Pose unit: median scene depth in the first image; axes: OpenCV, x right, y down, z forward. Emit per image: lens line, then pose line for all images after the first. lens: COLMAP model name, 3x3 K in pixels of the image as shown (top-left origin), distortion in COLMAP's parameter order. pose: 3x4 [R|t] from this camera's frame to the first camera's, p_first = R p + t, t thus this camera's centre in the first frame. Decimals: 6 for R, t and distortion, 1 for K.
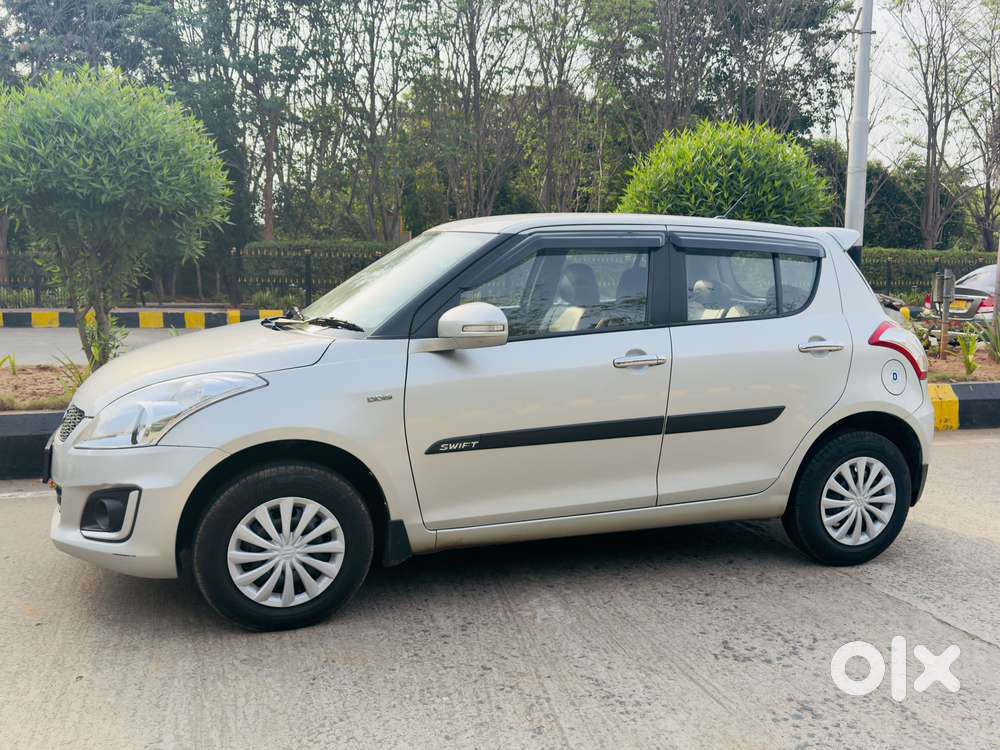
lens RADIAL K [[782.9, 0, 503.4], [0, 782.9, 365.1], [0, 0, 1]] dist [0.145911, -0.276920]
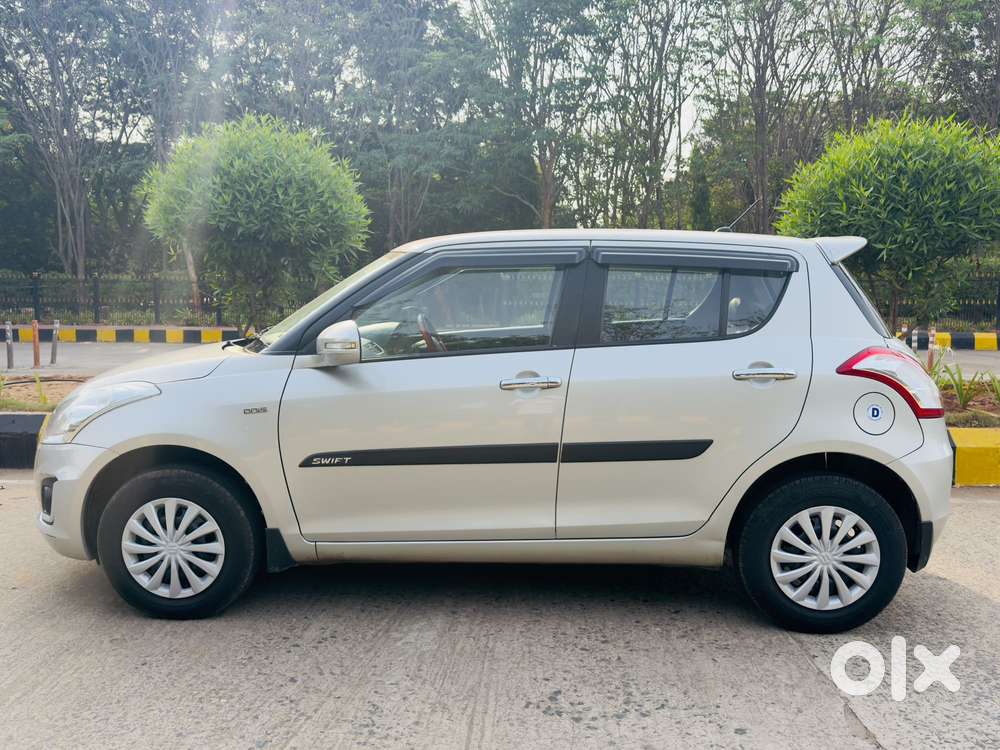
lens RADIAL K [[782.9, 0, 503.4], [0, 782.9, 365.1], [0, 0, 1]] dist [0.145911, -0.276920]
pose [[0.943307, 0.022410, -0.331165, 0.440992], [-0.030936, 0.999311, -0.020495, -0.006585], [0.330478, 0.029578, 0.943350, 0.092300]]
